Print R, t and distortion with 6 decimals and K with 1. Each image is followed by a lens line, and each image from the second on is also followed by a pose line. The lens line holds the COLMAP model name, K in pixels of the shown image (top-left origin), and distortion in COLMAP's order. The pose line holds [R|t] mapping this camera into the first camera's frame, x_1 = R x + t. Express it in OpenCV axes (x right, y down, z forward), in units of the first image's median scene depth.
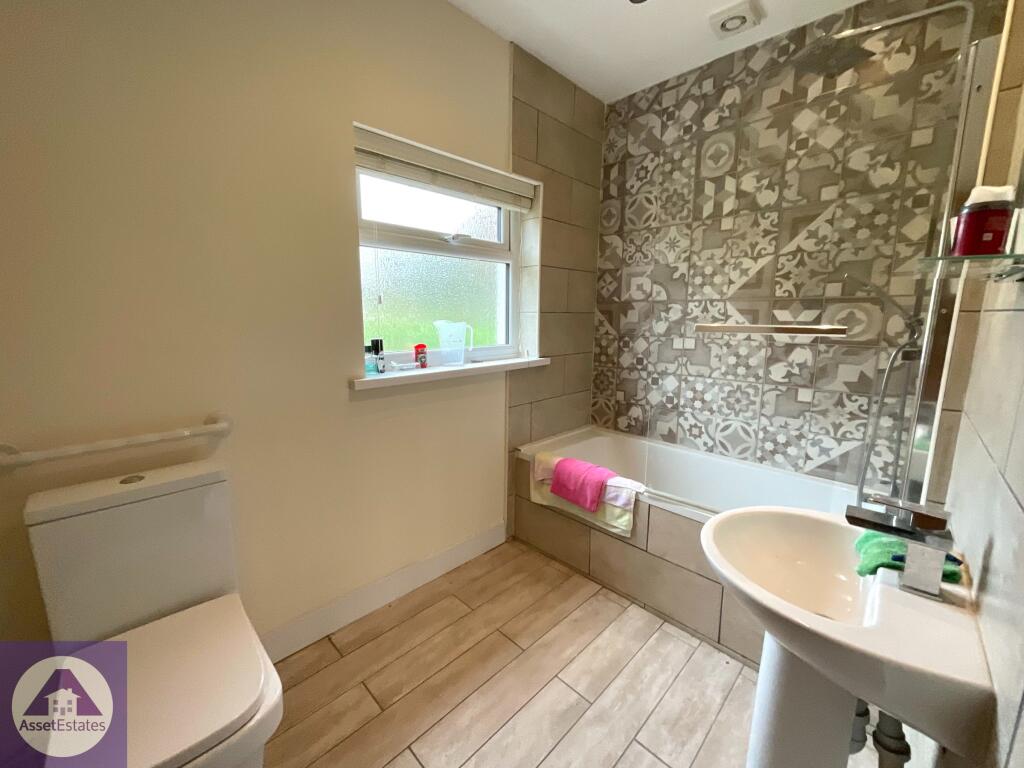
lens RADIAL K [[414.1, 0, 509.1], [0, 414.1, 384.3], [0, 0, 1]] dist [0.001531, 0.000648]
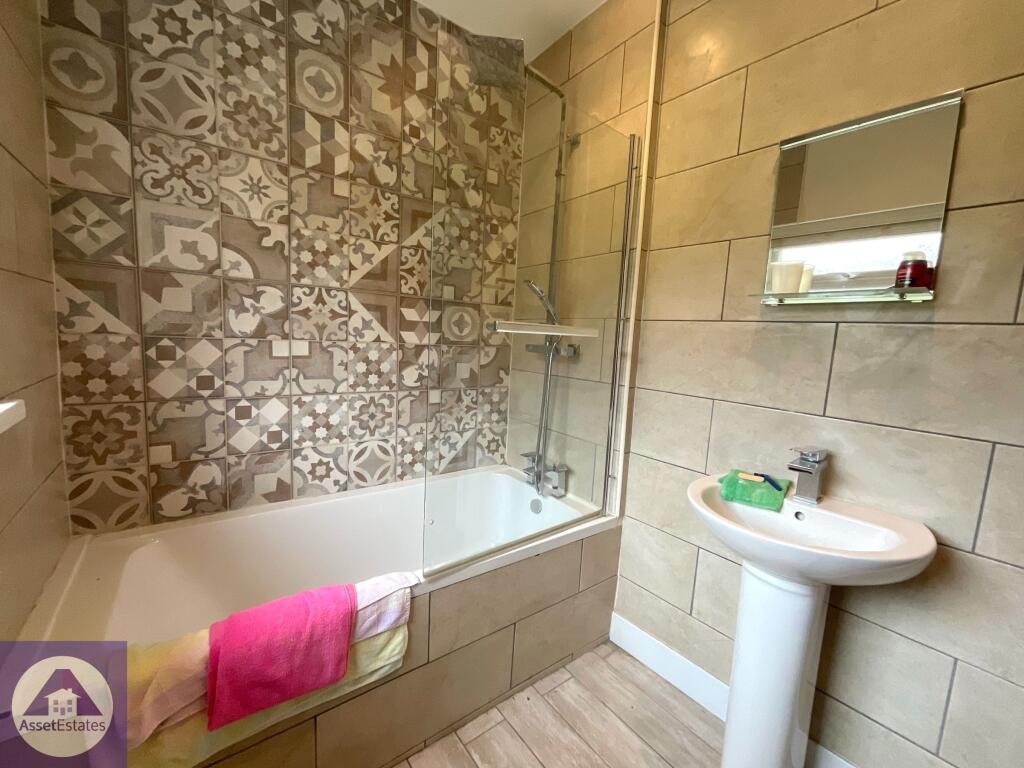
lens RADIAL K [[414.1, 0, 509.1], [0, 414.1, 384.3], [0, 0, 1]] dist [0.001531, 0.000648]
pose [[0.129157, -0.111394, 0.985348, -0.207061], [0.118223, 0.988313, 0.096233, -0.068036], [-0.984552, 0.104061, 0.140816, 0.602031]]
